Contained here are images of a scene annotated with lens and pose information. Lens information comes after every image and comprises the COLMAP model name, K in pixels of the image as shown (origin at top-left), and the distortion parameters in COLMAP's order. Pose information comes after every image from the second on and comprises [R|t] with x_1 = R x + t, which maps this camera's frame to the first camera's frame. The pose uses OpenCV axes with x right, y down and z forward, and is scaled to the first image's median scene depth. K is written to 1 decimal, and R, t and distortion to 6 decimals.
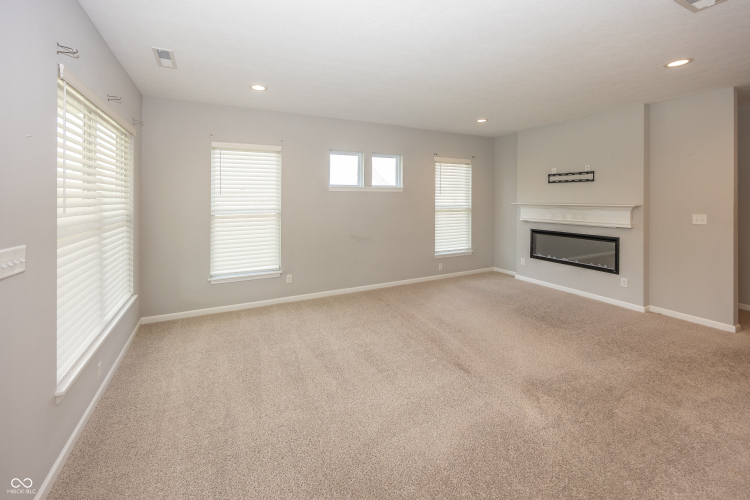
lens RADIAL K [[319.3, 0, 376.4], [0, 319.3, 196.8], [0, 0, 1]] dist [-0.000862, -0.000150]
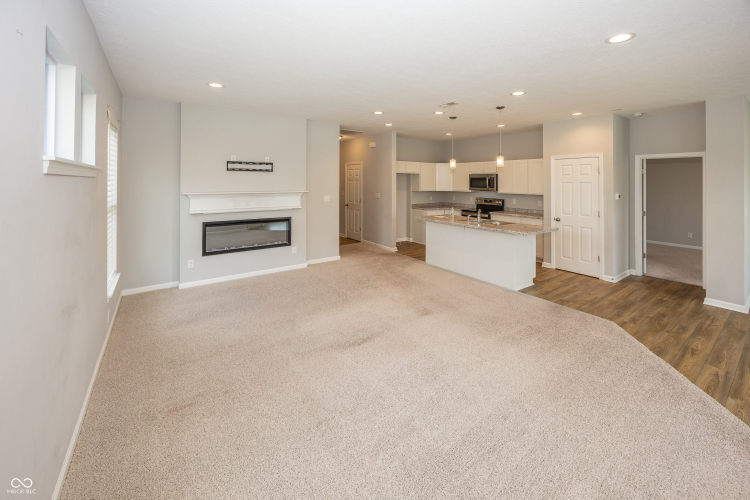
lens RADIAL K [[302.9, 0, 374.4], [0, 302.9, 181.7], [0, 0, 1]] dist [0.000001, -0.000040]
pose [[-0.137471, 0.001973, 0.990504, -0.445145], [-0.004200, 0.999988, -0.002574, -0.010160], [-0.990497, -0.004514, -0.137461, 0.756492]]
